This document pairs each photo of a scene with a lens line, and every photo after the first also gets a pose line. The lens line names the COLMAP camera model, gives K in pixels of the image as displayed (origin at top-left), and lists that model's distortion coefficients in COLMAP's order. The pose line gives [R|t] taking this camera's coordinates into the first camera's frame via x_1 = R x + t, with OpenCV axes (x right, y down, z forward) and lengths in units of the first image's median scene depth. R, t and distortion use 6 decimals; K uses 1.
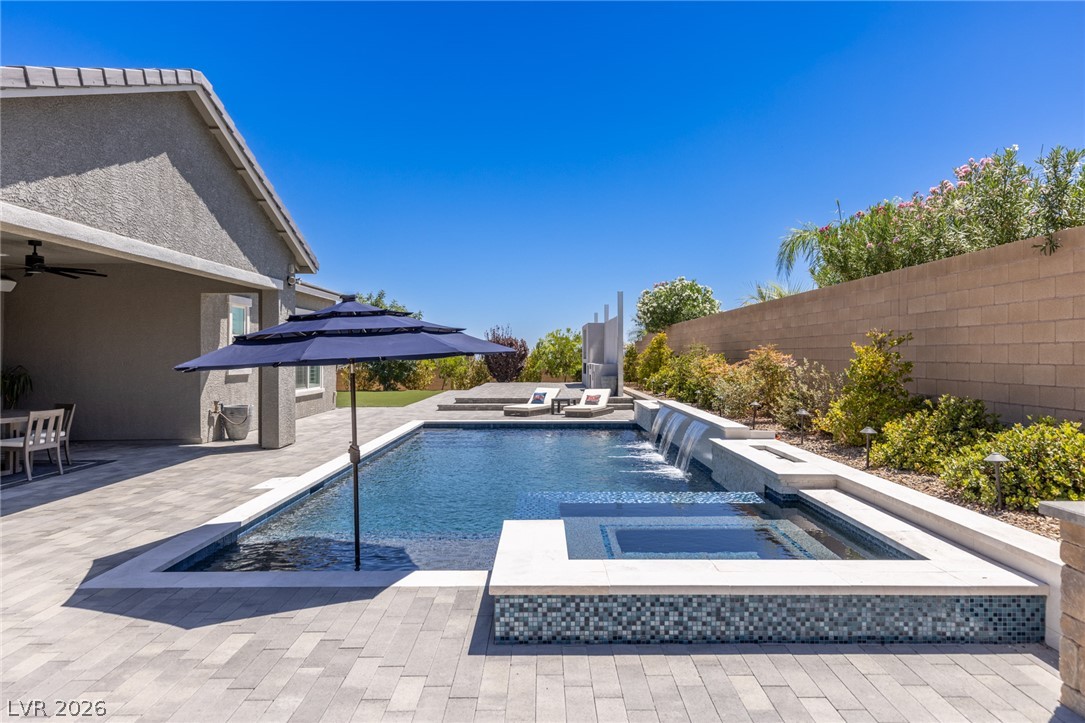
lens RADIAL K [[653.1, 0, 542.5], [0, 653.1, 361.5], [0, 0, 1]] dist [-0.002204, -0.002290]
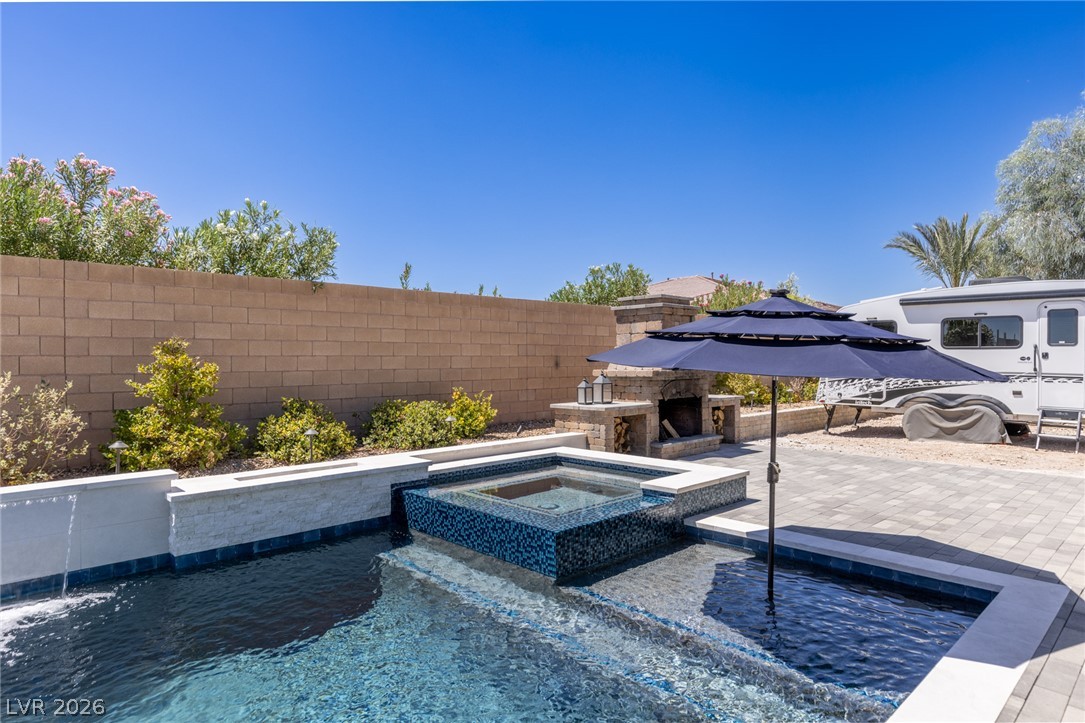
lens RADIAL K [[633.9, 0, 542.5], [0, 633.9, 361.5], [0, 0, 1]] dist [0.022113, -0.000593]
pose [[-0.699698, 0.004055, 0.714427, -0.941325], [0.010550, 0.999933, 0.004658, -0.027671], [-0.714361, 0.010796, -0.699694, 2.519694]]
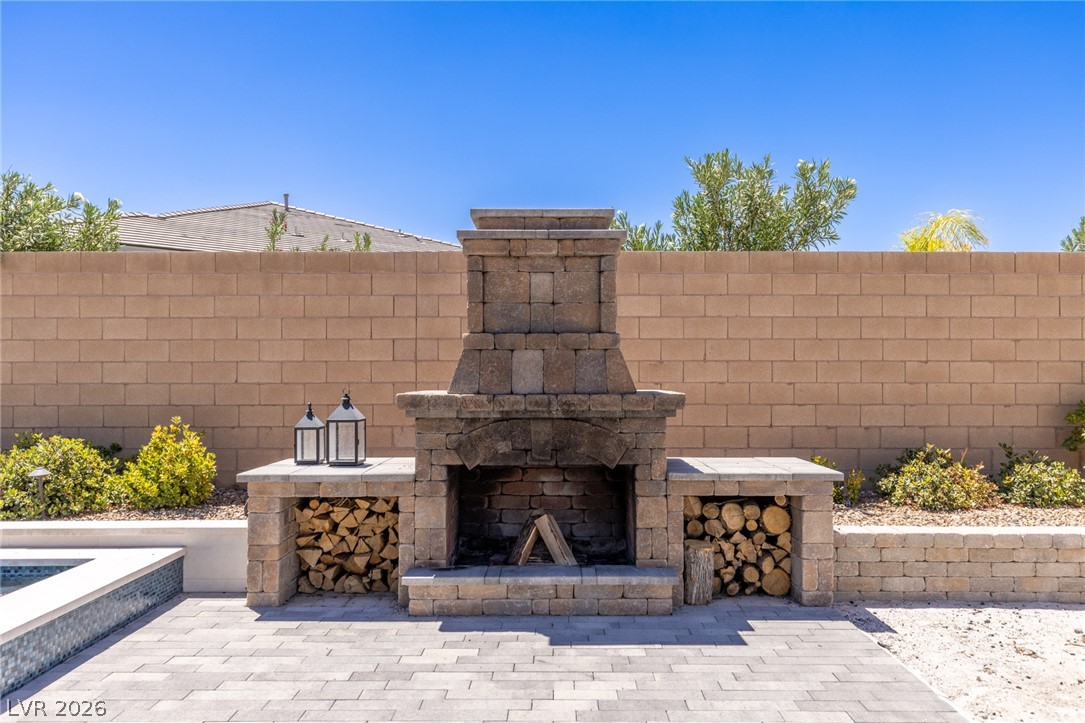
lens RADIAL K [[908.5, 0, 542.5], [0, 908.5, 361.5], [0, 0, 1]] dist [-0.002402, -0.002791]
pose [[0.000051, 0.012558, 0.999921, -0.957050], [0.006387, 0.999901, -0.012559, -0.010364], [-0.999980, 0.006387, -0.000029, 0.224204]]
